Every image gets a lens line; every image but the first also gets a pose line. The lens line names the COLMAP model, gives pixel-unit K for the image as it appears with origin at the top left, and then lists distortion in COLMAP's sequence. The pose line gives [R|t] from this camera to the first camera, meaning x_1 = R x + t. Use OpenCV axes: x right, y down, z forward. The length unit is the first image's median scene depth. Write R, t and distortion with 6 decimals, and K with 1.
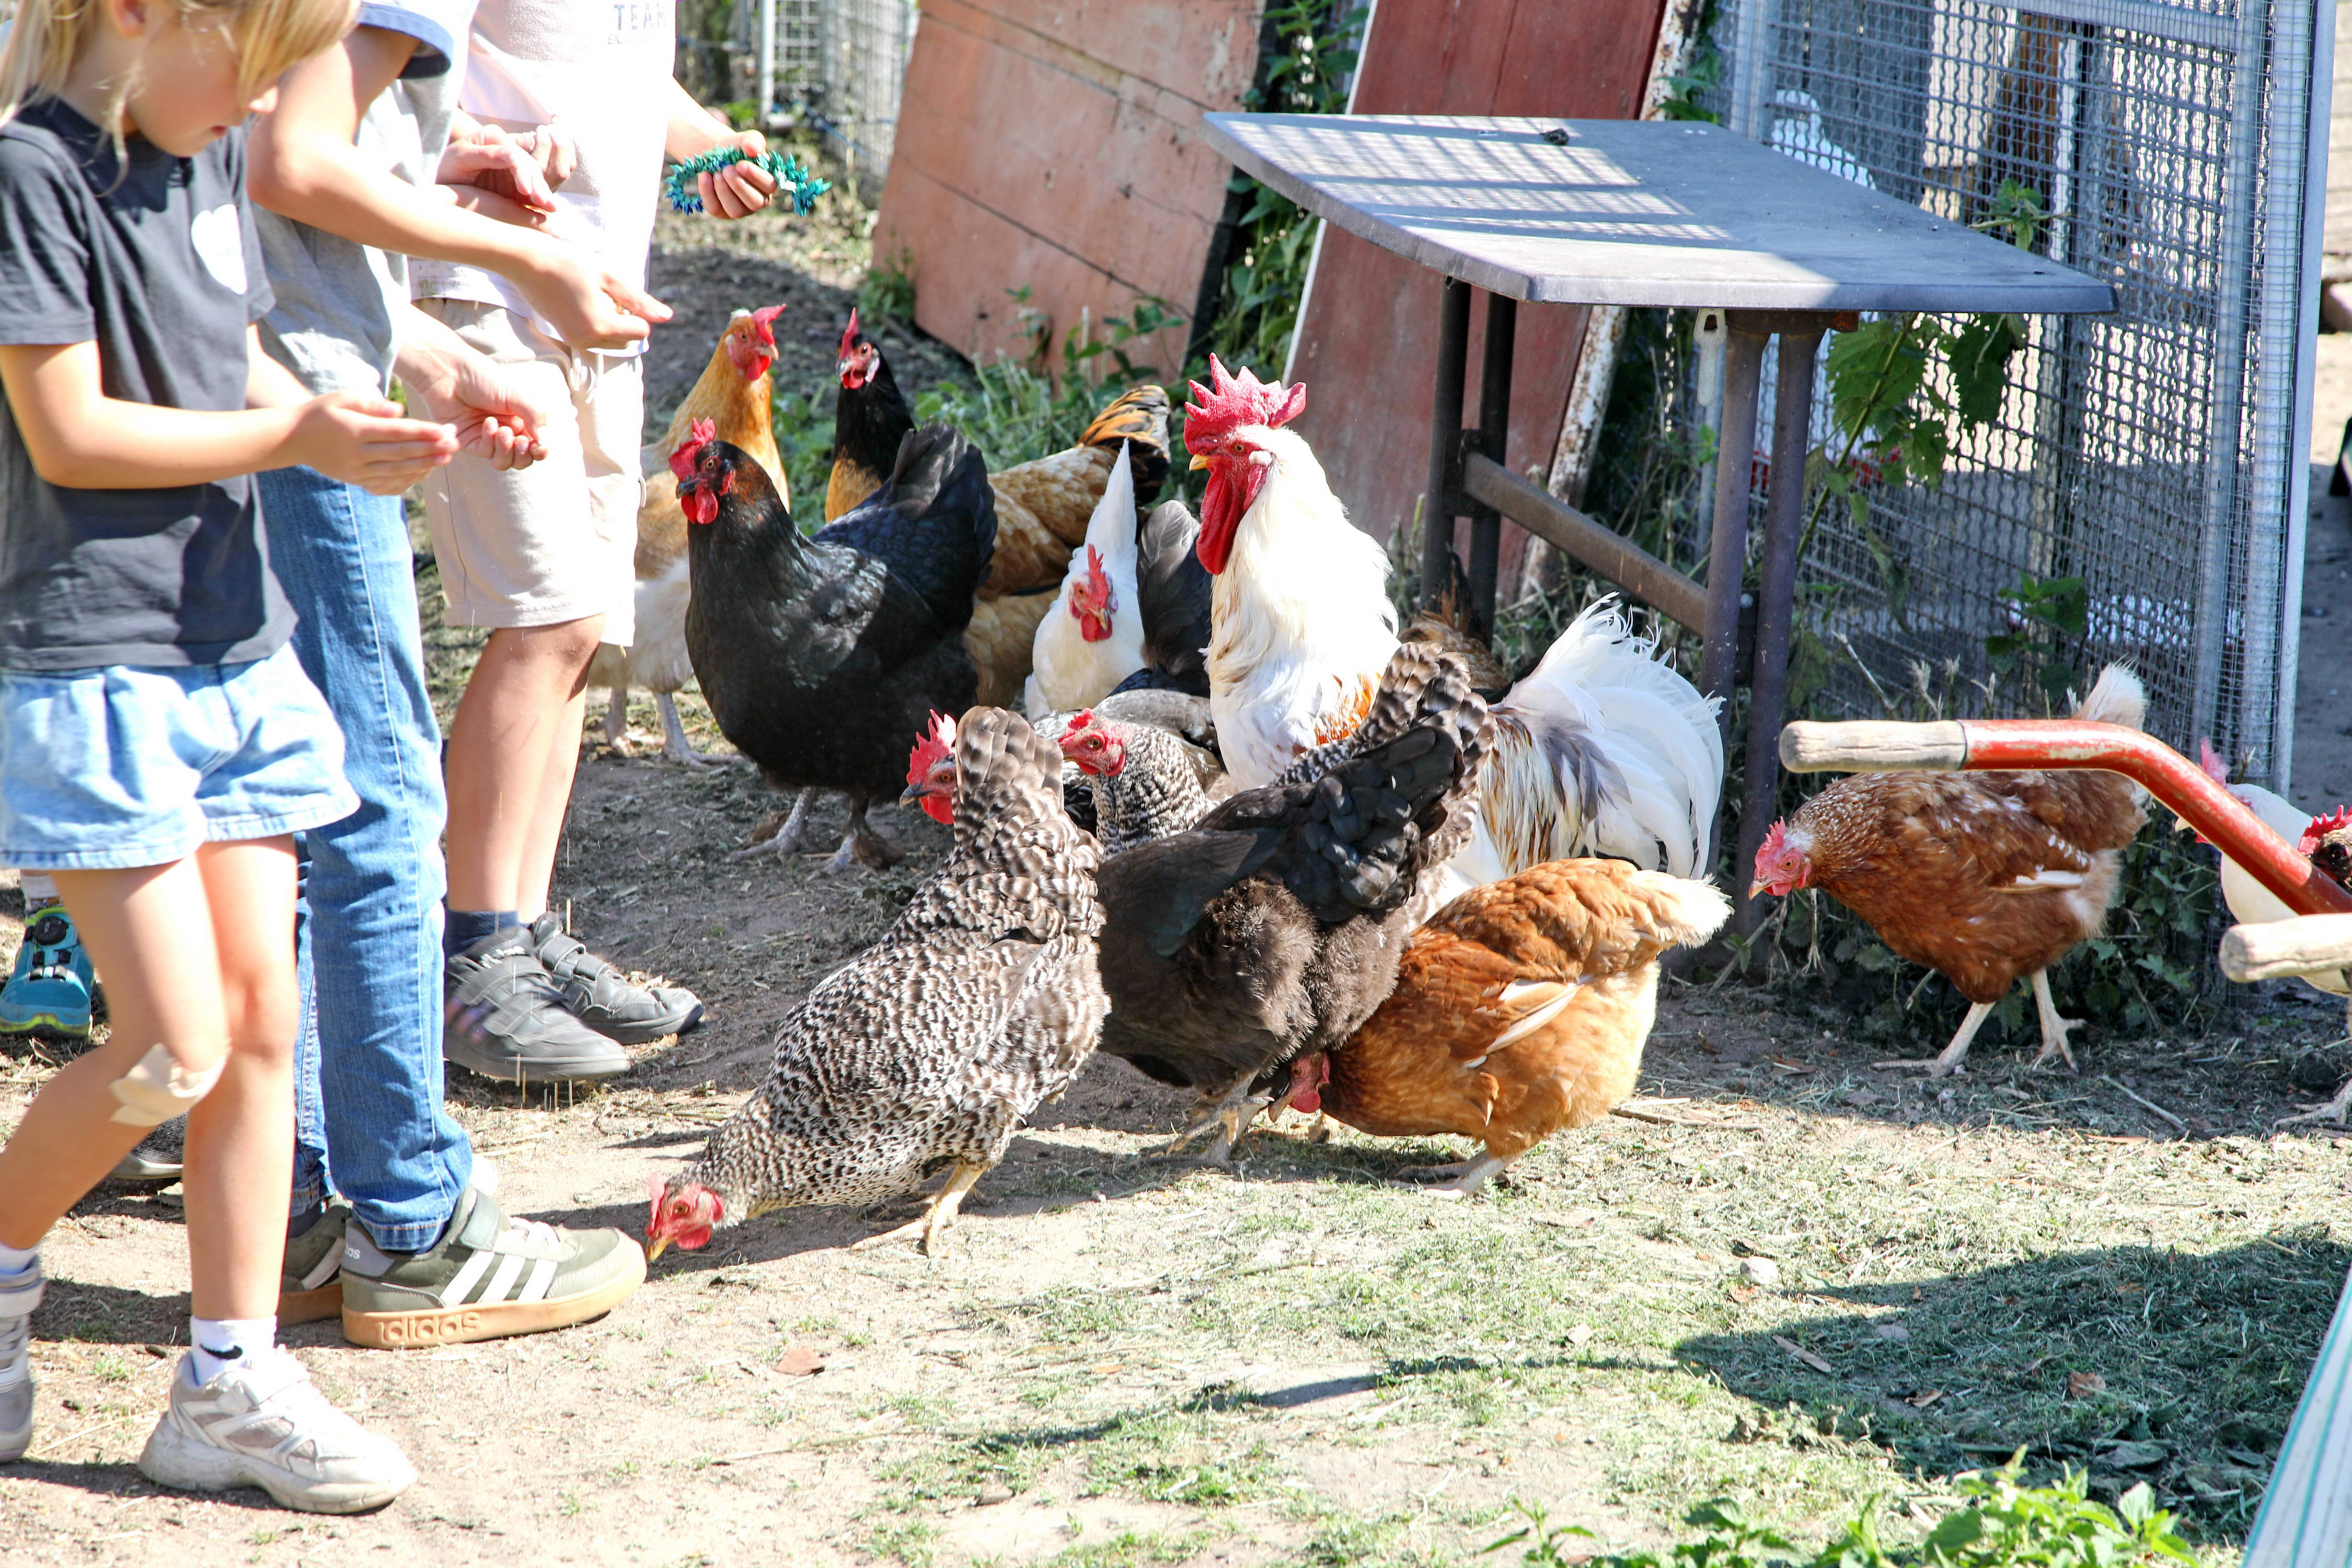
lens RADIAL K [[7043.6, 0, 1176.0], [0, 7043.6, 784.0], [0, 0, 1]] dist [0.021033, 1.258273]
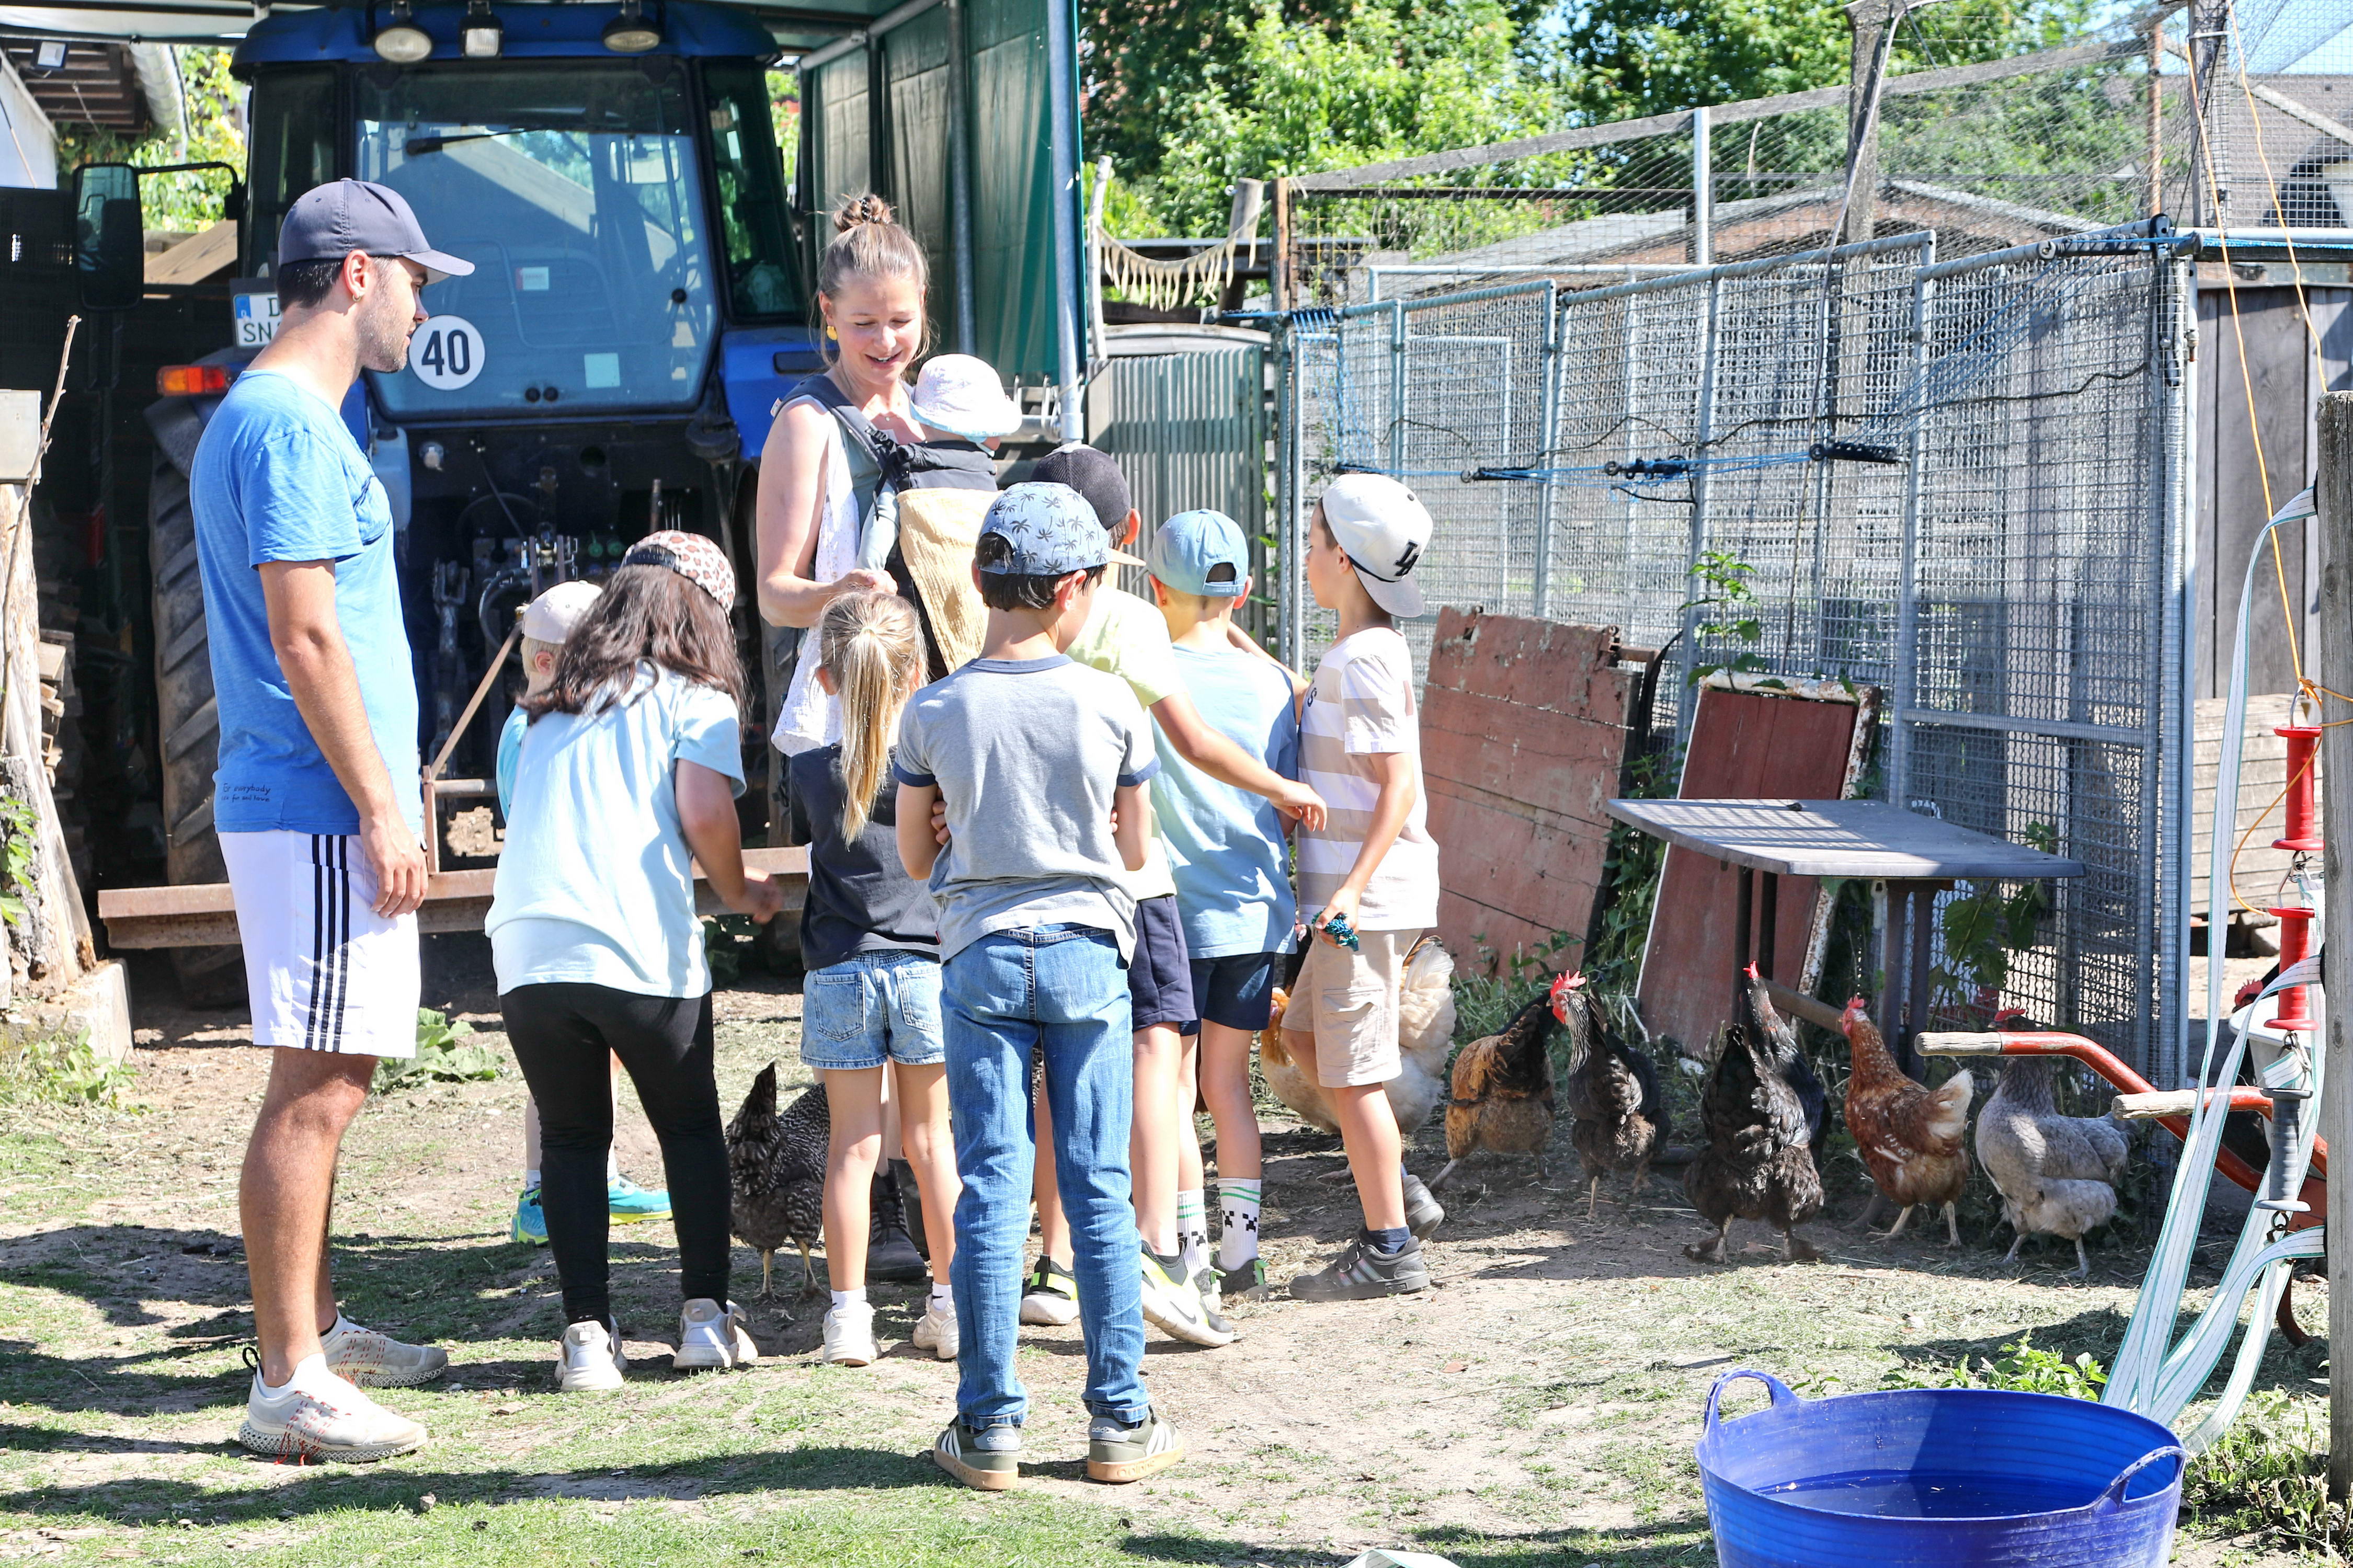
lens RADIAL K [[4000.7, 0, 1176.5], [0, 4000.7, 784.0], [0, 0, 1]] dist [0.013772, 0.032301]
pose [[0.994795, -0.027407, -0.098143, -0.008483], [0.016809, 0.994093, -0.107220, 0.021262], [0.100502, 0.105013, 0.989379, -0.126583]]
